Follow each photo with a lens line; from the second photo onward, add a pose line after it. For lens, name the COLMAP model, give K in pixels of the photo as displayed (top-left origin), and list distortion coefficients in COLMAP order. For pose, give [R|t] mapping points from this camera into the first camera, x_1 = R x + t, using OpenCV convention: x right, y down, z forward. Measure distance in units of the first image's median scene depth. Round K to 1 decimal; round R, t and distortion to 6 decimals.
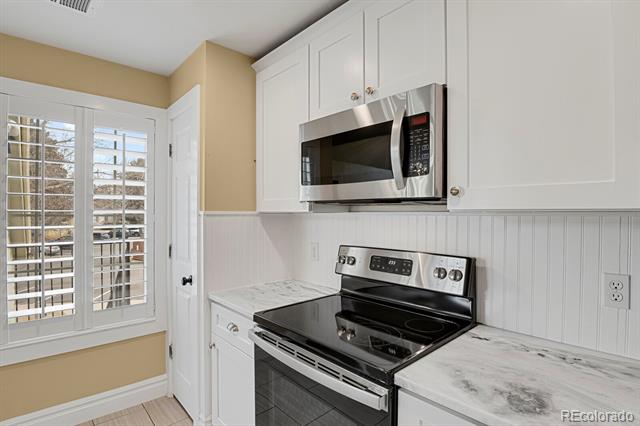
lens RADIAL K [[318.1, 0, 322.4], [0, 318.1, 214.5], [0, 0, 1]] dist [-0.017331, -0.007938]
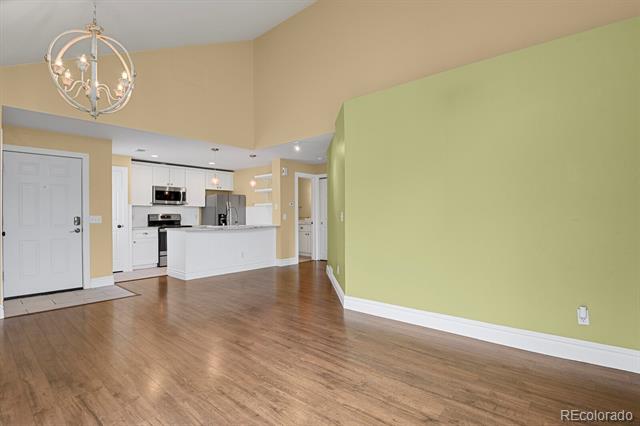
lens RADIAL K [[318.1, 0, 320.4], [0, 318.1, 211.5], [0, 0, 1]] dist [-0.017331, -0.007938]
pose [[-0.105726, 0.010214, 0.994343, -4.676101], [0.010216, 0.999906, -0.009185, 0.135146], [-0.994343, 0.009188, -0.105820, -0.821498]]
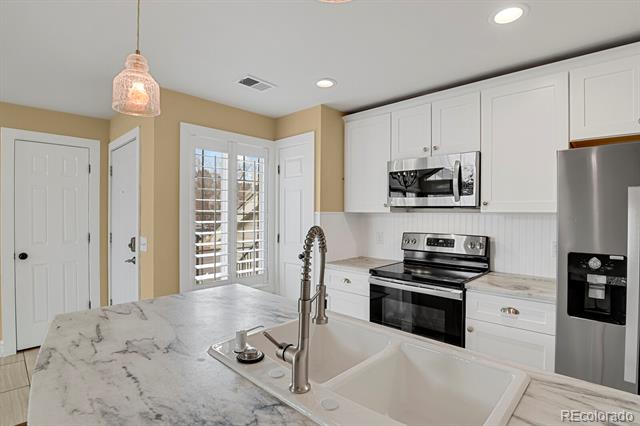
lens RADIAL K [[318.1, 0, 322.6], [0, 318.1, 213.2], [0, 0, 1]] dist [-0.017331, -0.007938]
pose [[0.997368, 0.002897, 0.072441, -0.542192], [-0.002787, 0.999995, -0.001618, -0.000501], [-0.072445, 0.001411, 0.997371, -0.682468]]
